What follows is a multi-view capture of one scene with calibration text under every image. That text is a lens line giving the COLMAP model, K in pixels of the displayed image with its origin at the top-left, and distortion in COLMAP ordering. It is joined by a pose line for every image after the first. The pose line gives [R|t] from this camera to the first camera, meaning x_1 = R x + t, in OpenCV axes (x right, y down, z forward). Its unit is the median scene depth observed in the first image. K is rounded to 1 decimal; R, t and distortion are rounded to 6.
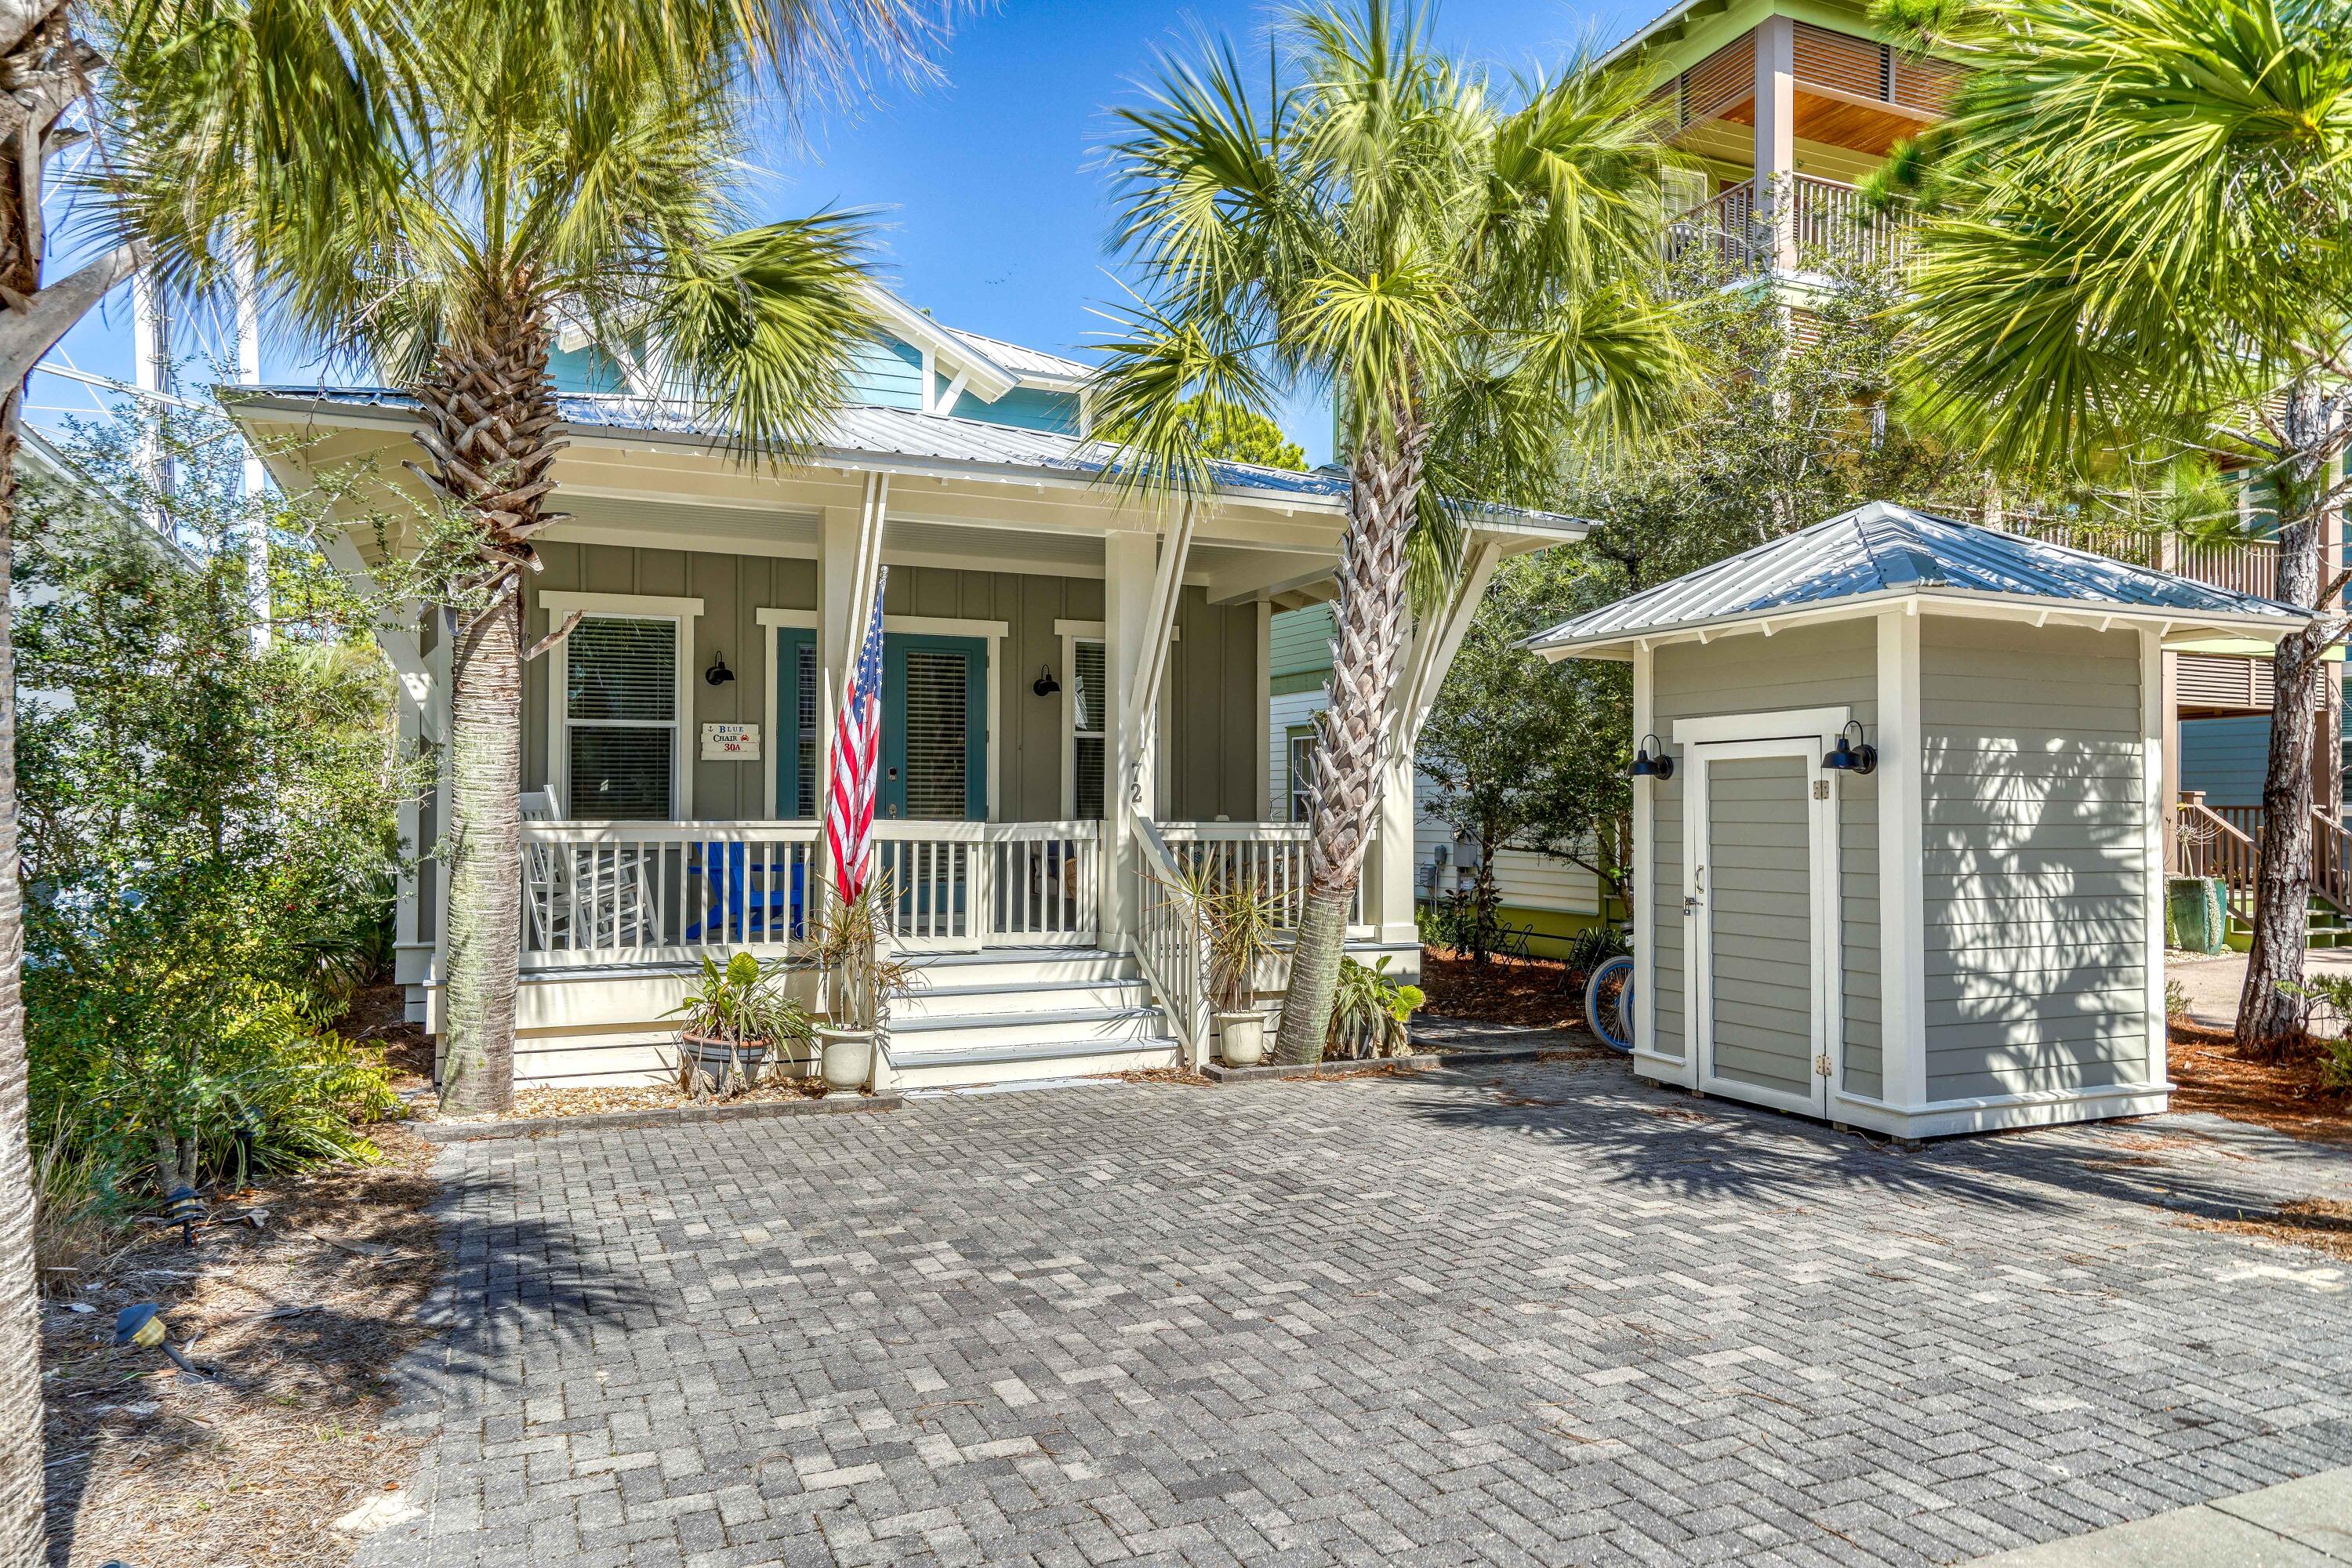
lens RADIAL K [[1531.4, 0, 1176.3], [0, 1531.4, 768.5], [0, 0, 1]] dist [-0.004995, -0.000825]
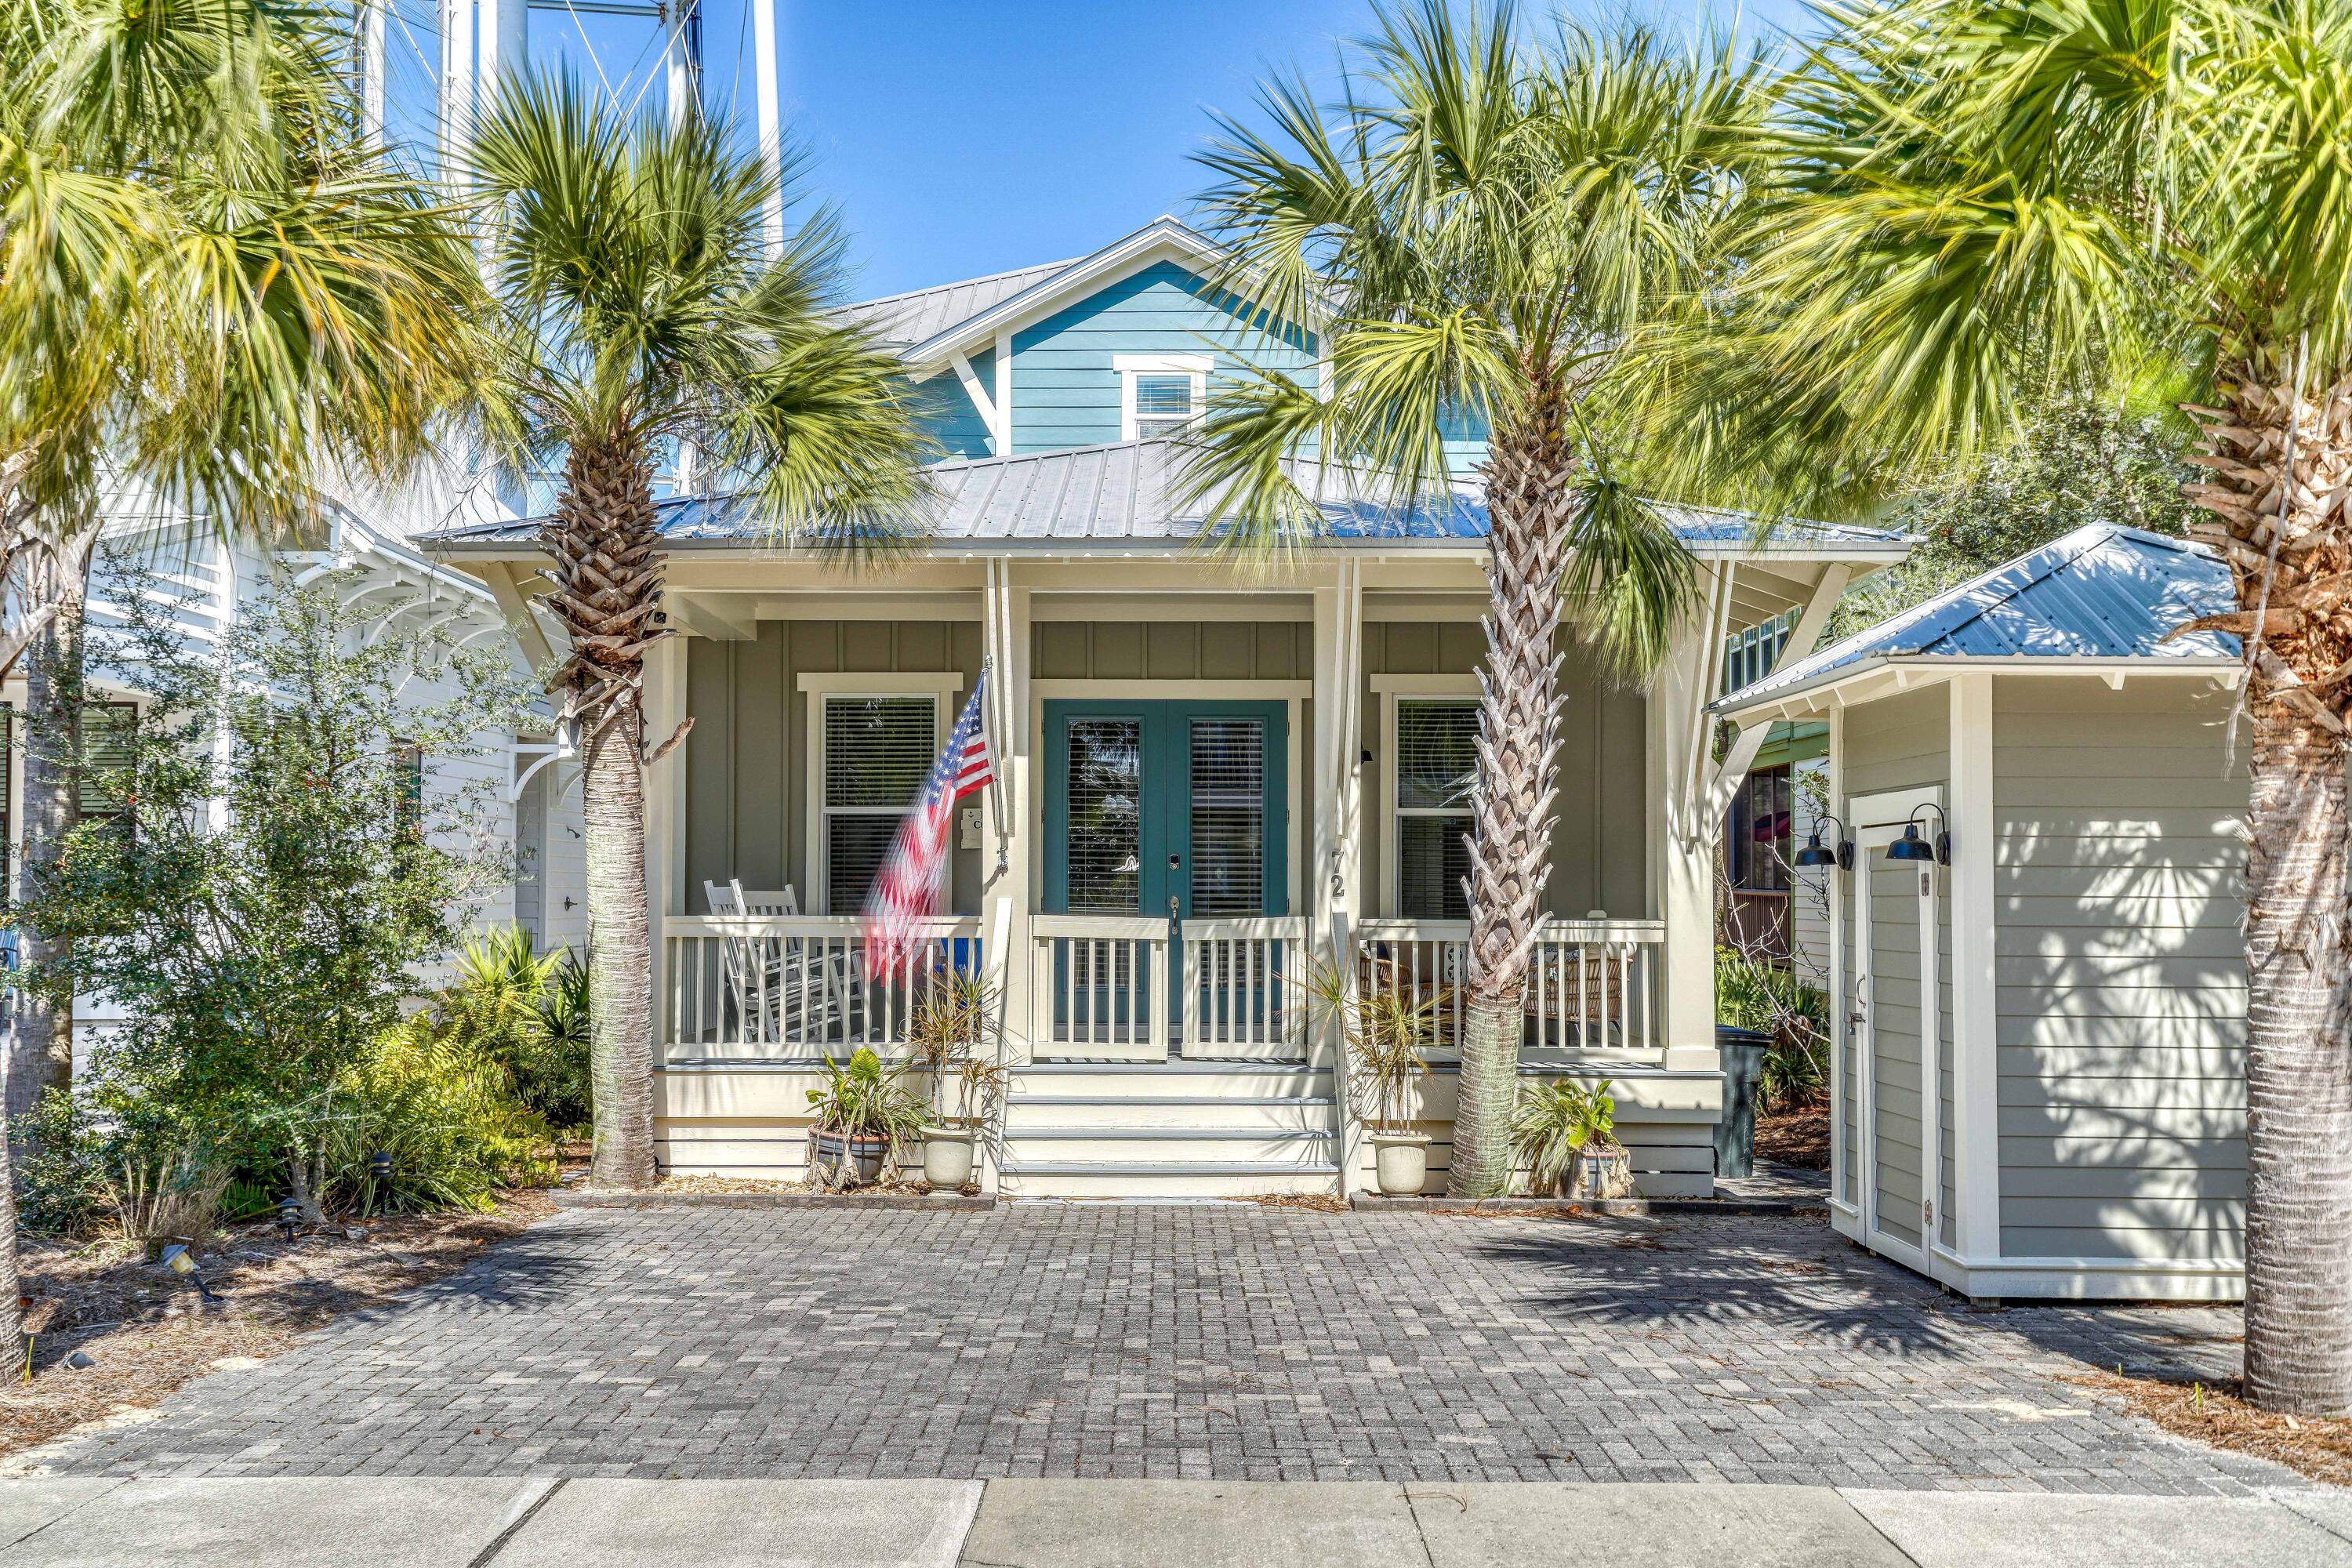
lens RADIAL K [[2371.0, 0, 1176.0], [0, 2371.0, 784.0], [0, 0, 1]] dist [-0.006034, -0.012785]
pose [[0.911243, -0.018986, -0.411431, 0.538601], [0.010442, 0.999681, -0.023005, -0.014516], [0.411736, 0.016667, 0.911151, -0.327643]]
